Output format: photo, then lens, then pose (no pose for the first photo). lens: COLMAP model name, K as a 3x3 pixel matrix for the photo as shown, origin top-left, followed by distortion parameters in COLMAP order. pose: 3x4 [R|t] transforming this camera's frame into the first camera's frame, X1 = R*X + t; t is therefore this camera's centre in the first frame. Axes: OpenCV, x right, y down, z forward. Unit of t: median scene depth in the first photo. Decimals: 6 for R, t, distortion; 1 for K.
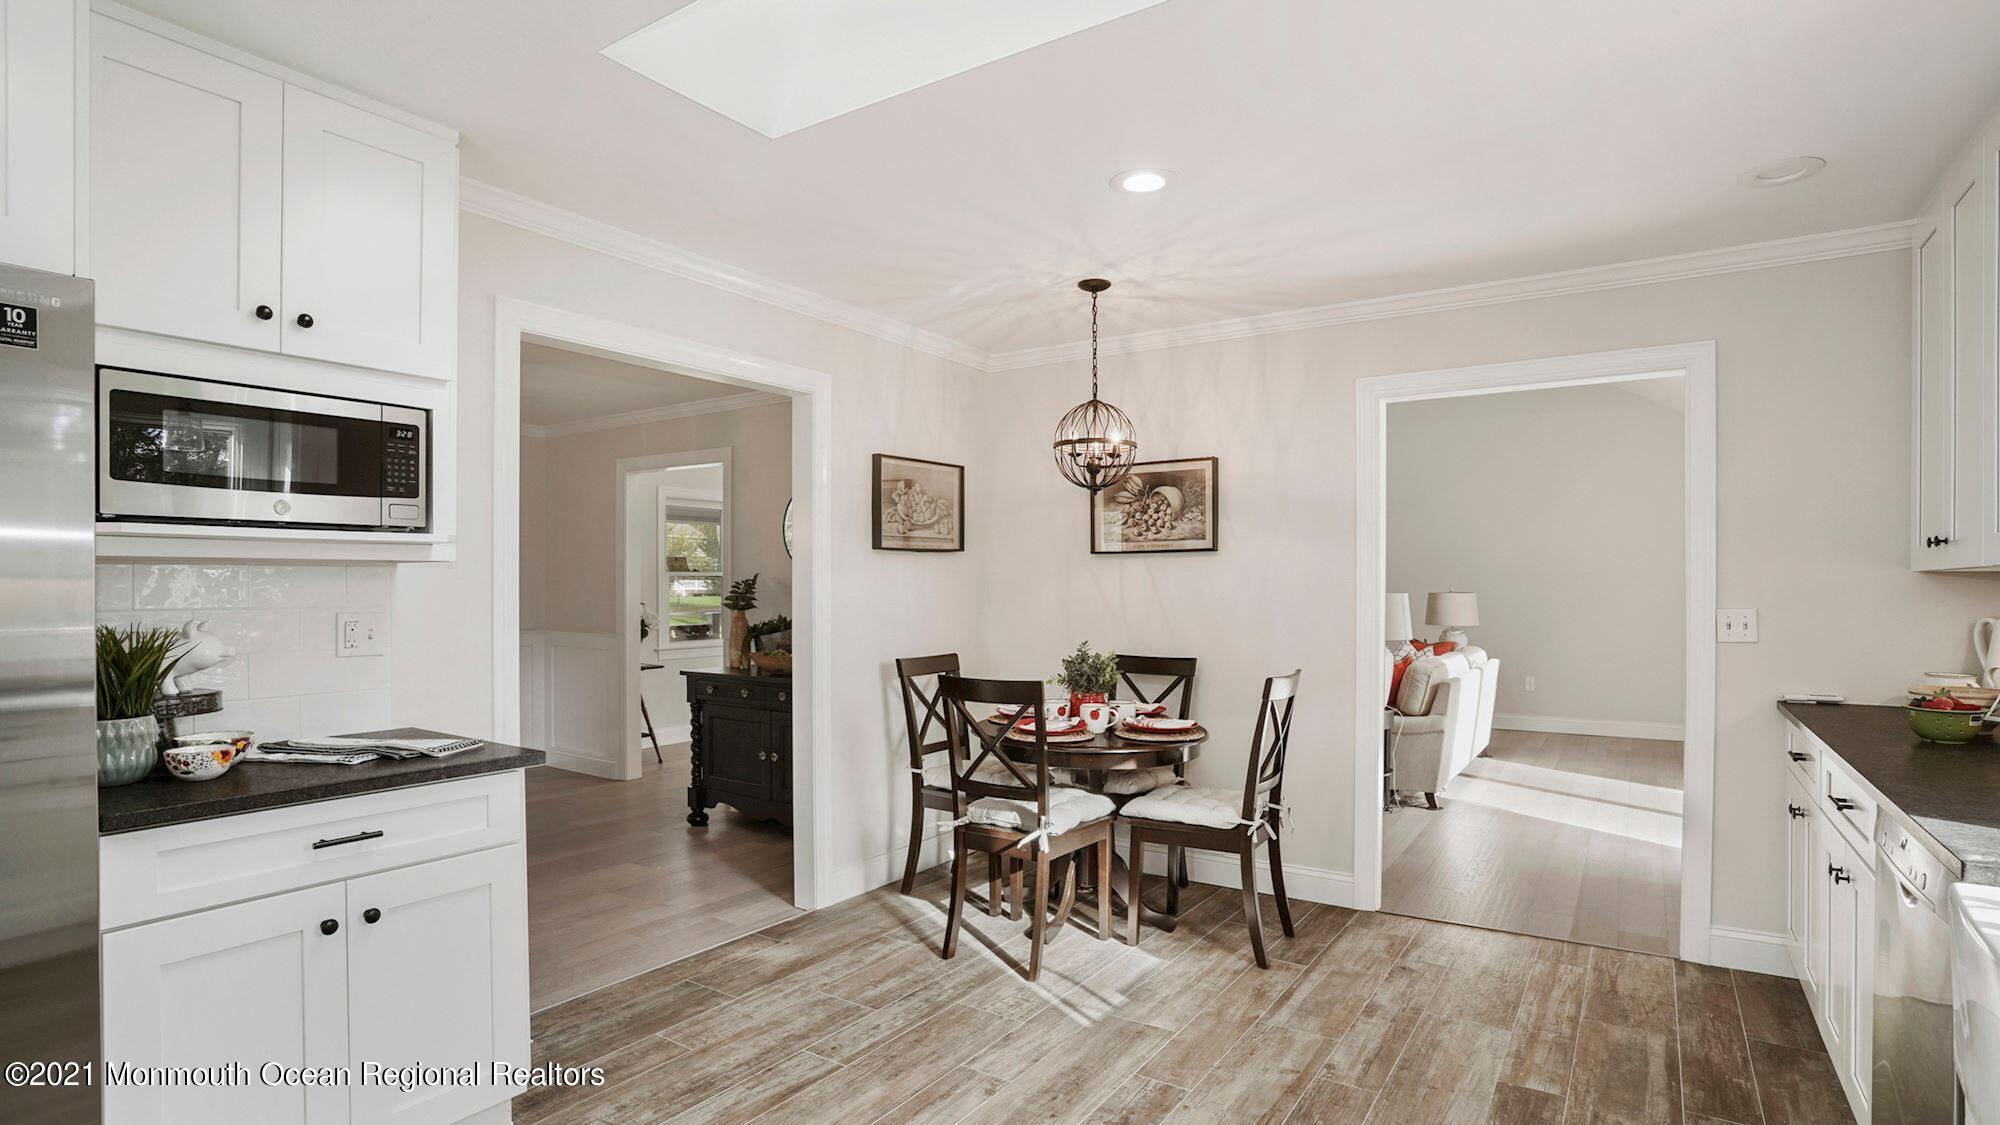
lens RADIAL K [[993.6, 0, 998.0], [0, 993.6, 587.1], [0, 0, 1]] dist [-0.083070, 0.039337]
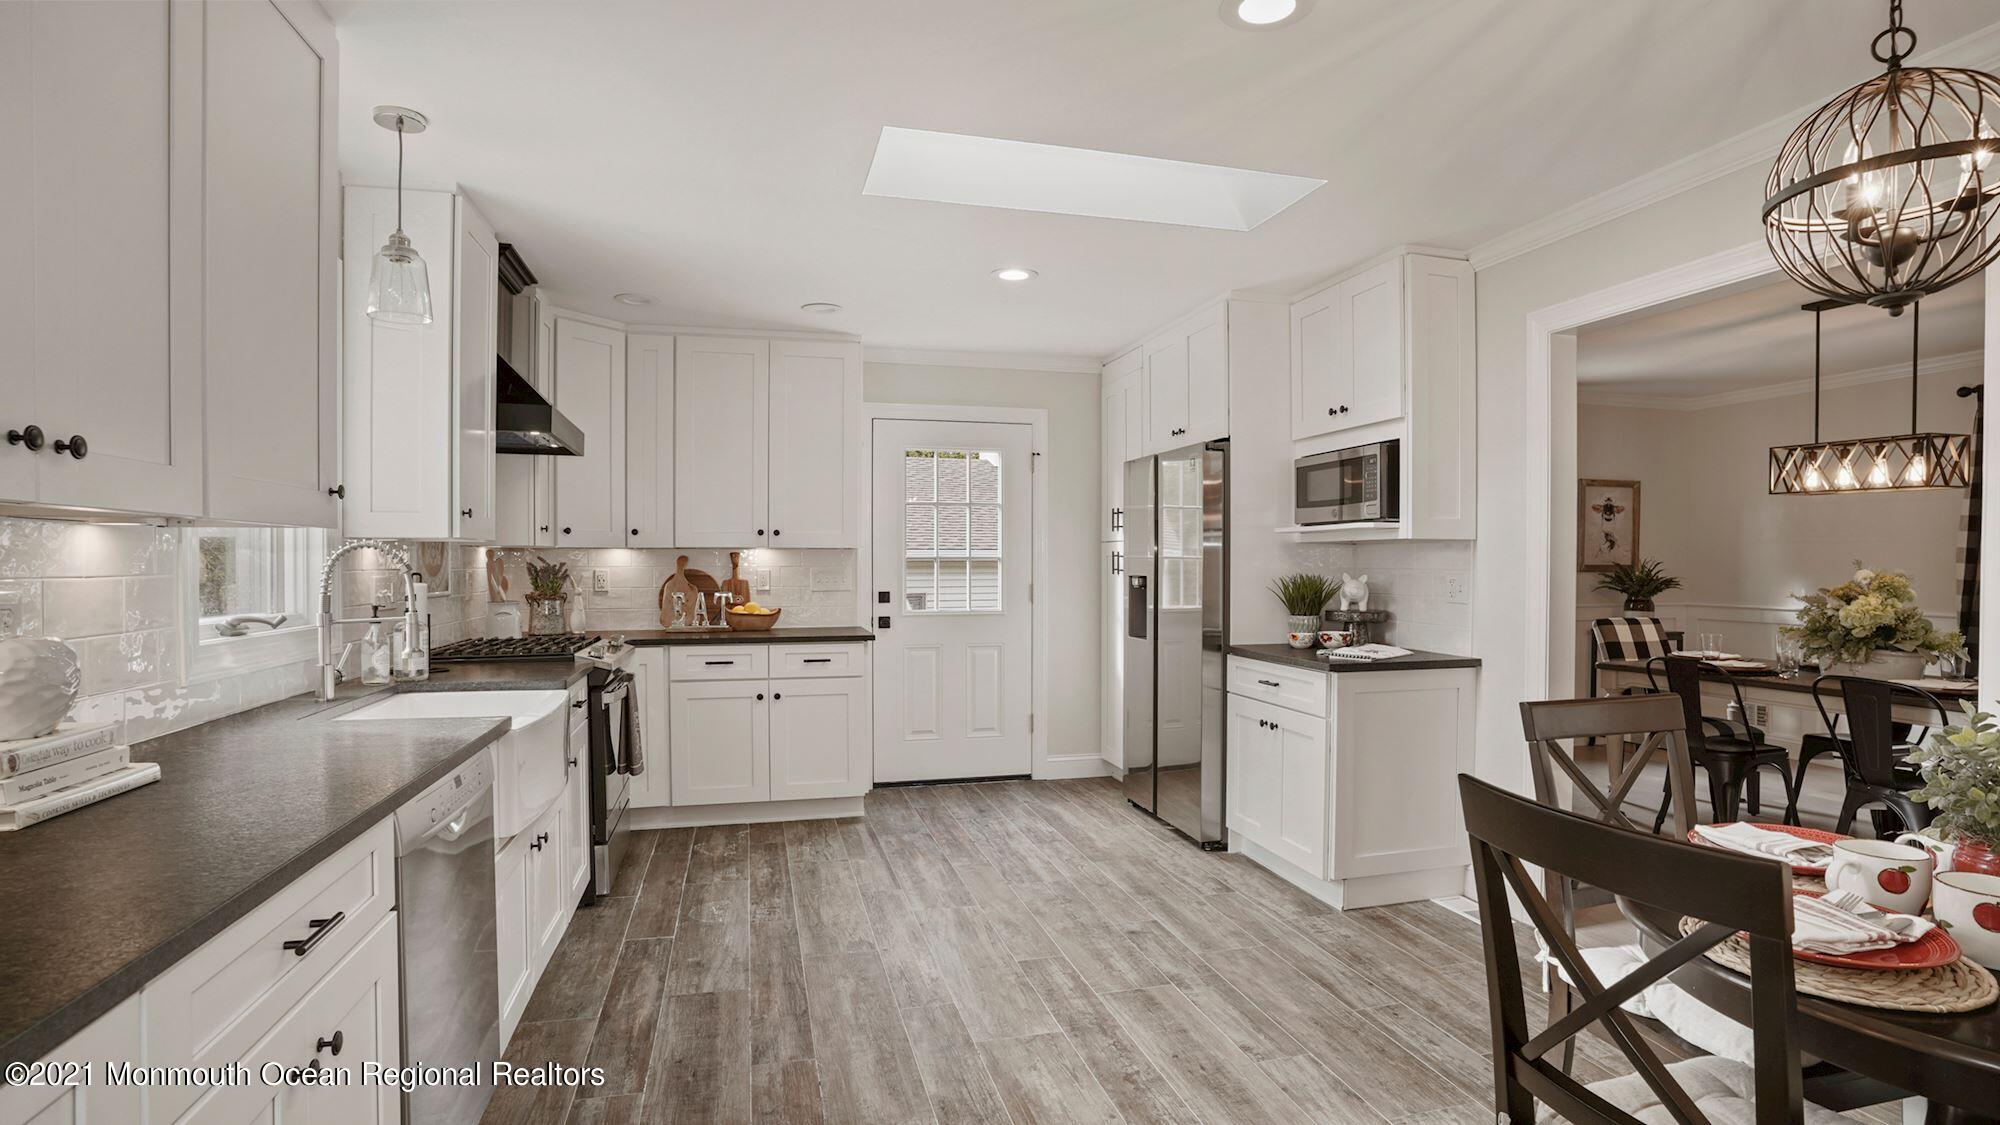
lens RADIAL K [[990.1, 0, 1004.5], [0, 990.1, 570.8], [0, 0, 1]] dist [-0.082507, 0.040562]
pose [[-0.664206, 0.007881, -0.747508, 0.686581], [-0.003064, 0.999907, 0.013265, 0.003465], [0.747543, 0.011101, -0.664120, 1.109616]]
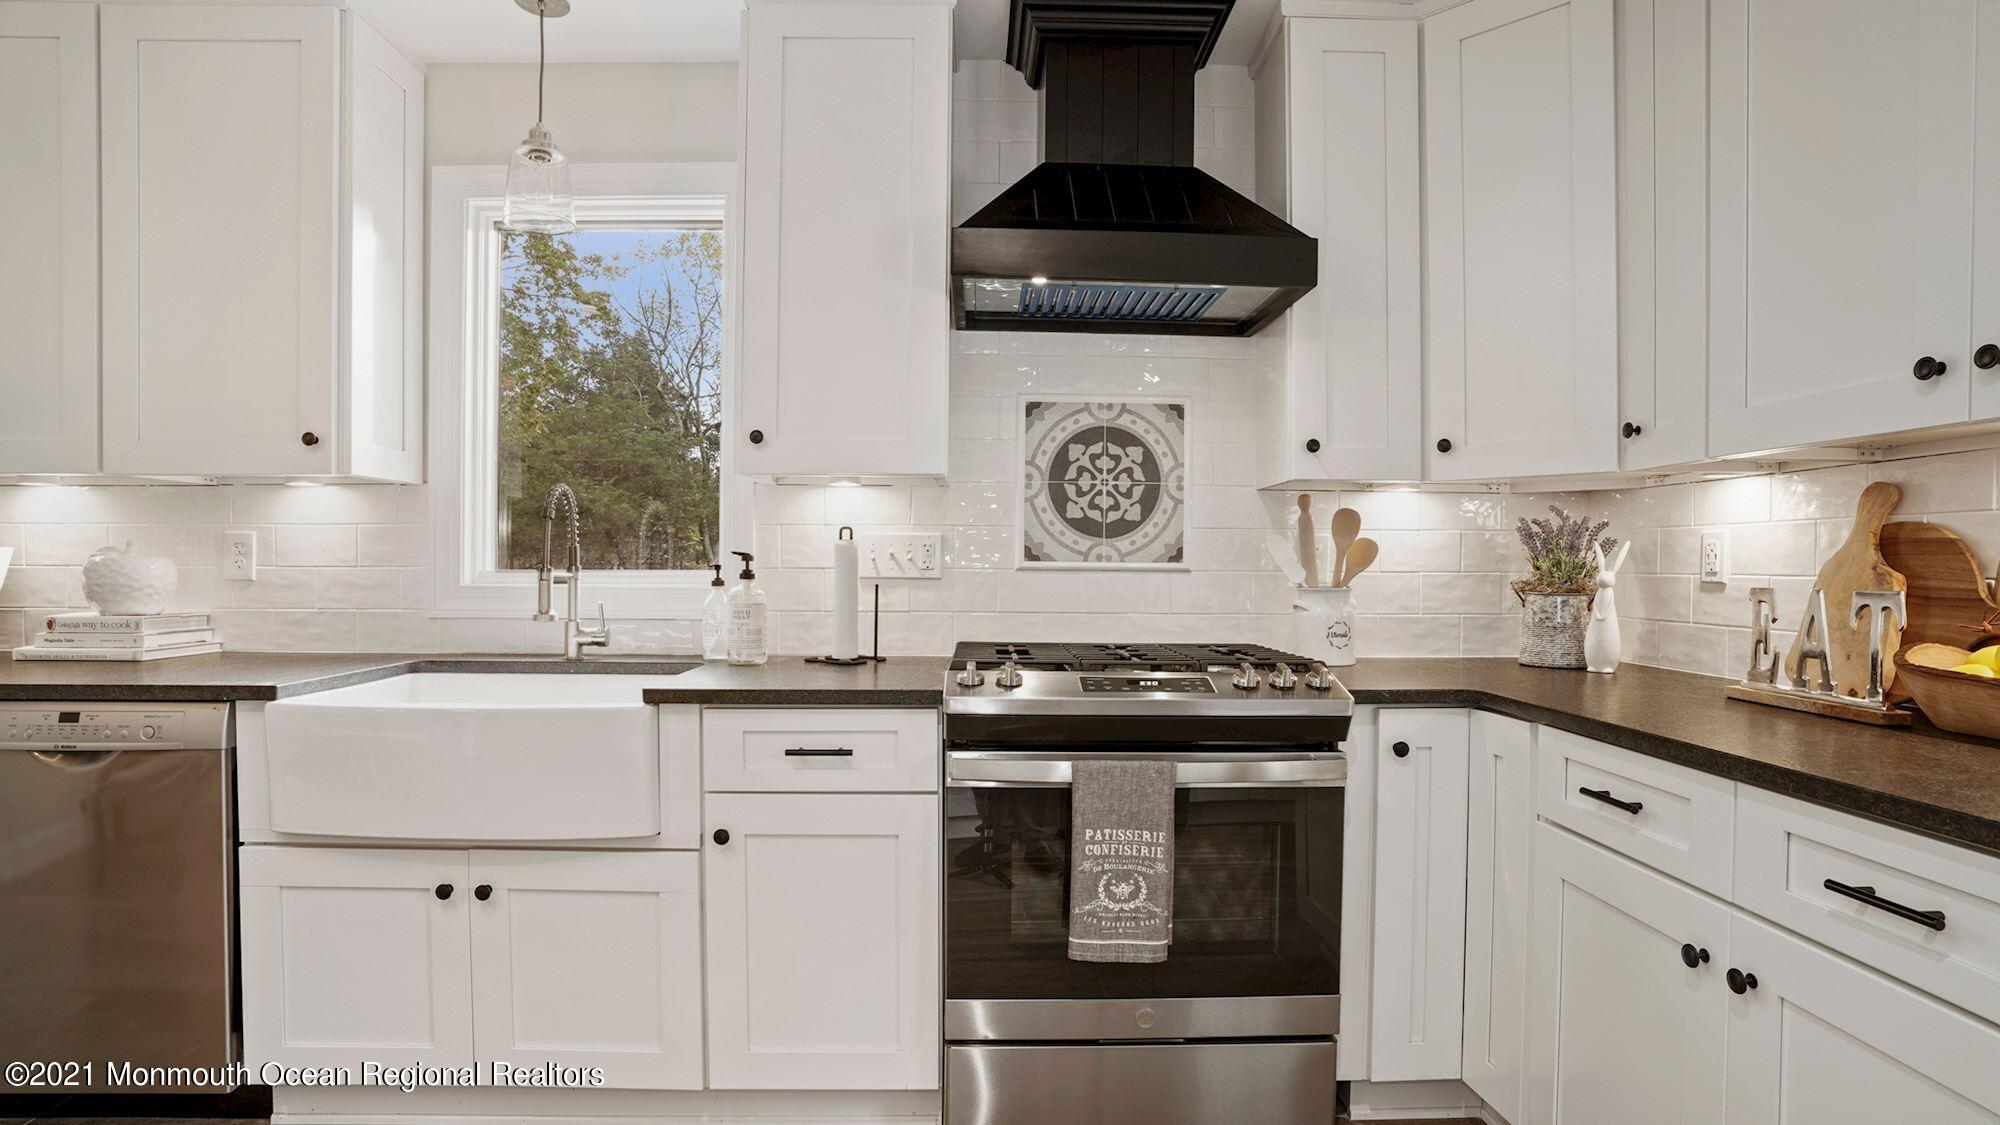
lens RADIAL K [[990.1, 0, 1004.5], [0, 990.1, 570.8], [0, 0, 1]] dist [-0.082507, 0.040562]
pose [[-0.571362, -0.010457, 0.820631, -0.281715], [-0.001396, 0.999930, 0.011770, 0.042760], [-0.820697, 0.005579, -0.571337, 0.368554]]
